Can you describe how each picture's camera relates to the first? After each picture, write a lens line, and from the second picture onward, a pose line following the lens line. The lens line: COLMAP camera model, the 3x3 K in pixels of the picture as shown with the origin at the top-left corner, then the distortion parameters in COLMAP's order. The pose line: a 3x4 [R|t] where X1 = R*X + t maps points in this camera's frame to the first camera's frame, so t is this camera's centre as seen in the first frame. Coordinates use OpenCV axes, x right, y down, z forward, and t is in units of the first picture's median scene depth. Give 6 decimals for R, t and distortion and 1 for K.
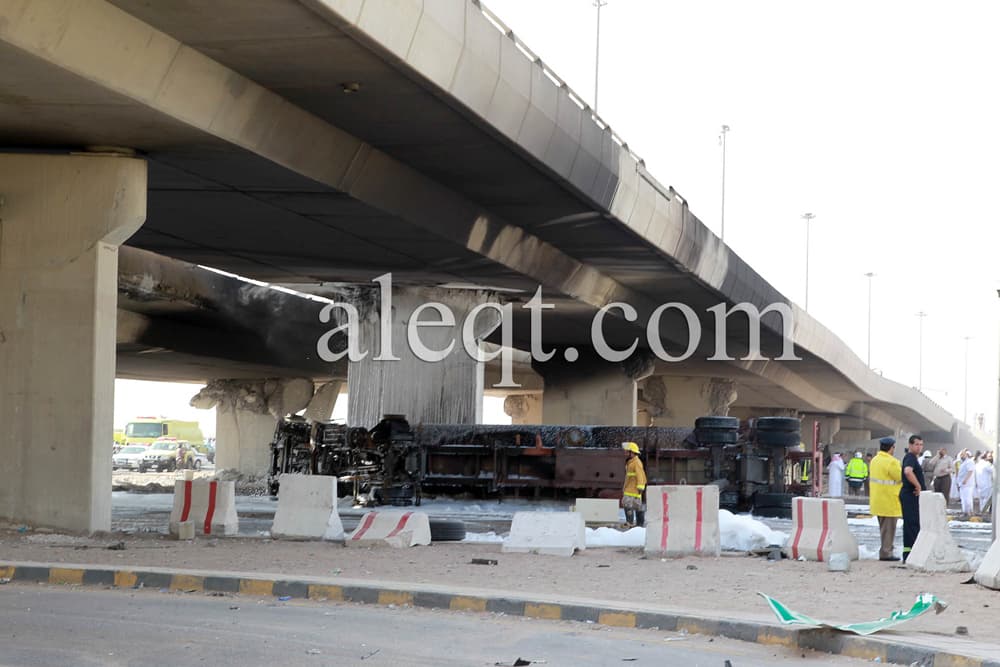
lens RADIAL K [[3481.5, 0, 531.7], [0, 3481.5, 350.9], [0, 0, 1]] dist [0.888435, -0.275352]
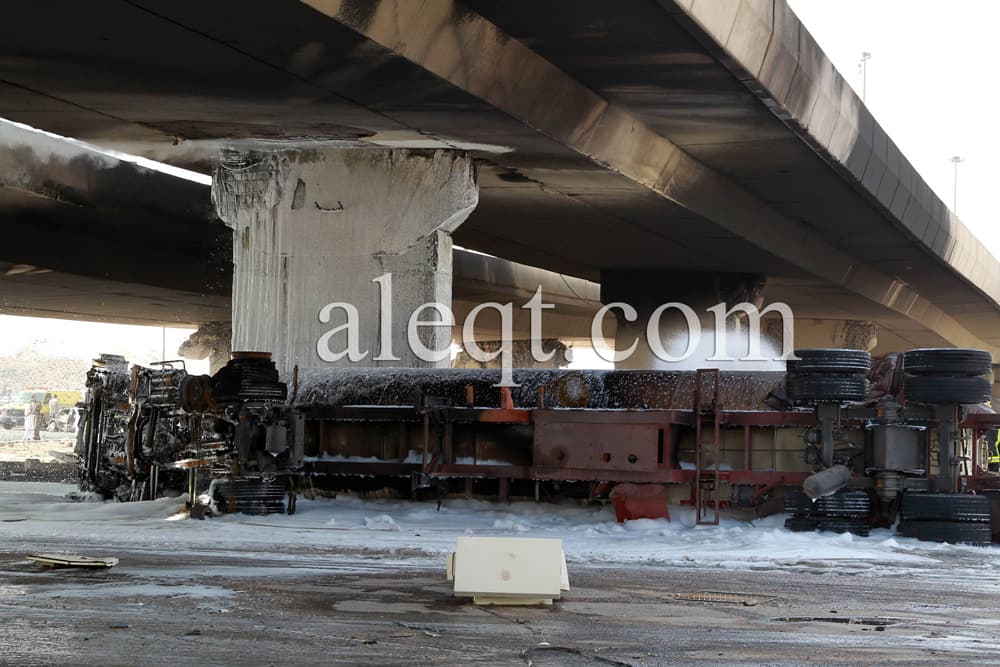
lens RADIAL K [[2470.4, 0, 433.5], [0, 2470.4, 391.2], [0, 0, 1]] dist [0.236712, 0.134512]
pose [[0.992715, -0.006378, -0.120321, 0.038170], [0.009096, 0.999715, 0.022058, 0.016052], [0.120146, -0.022991, 0.992490, 0.605098]]
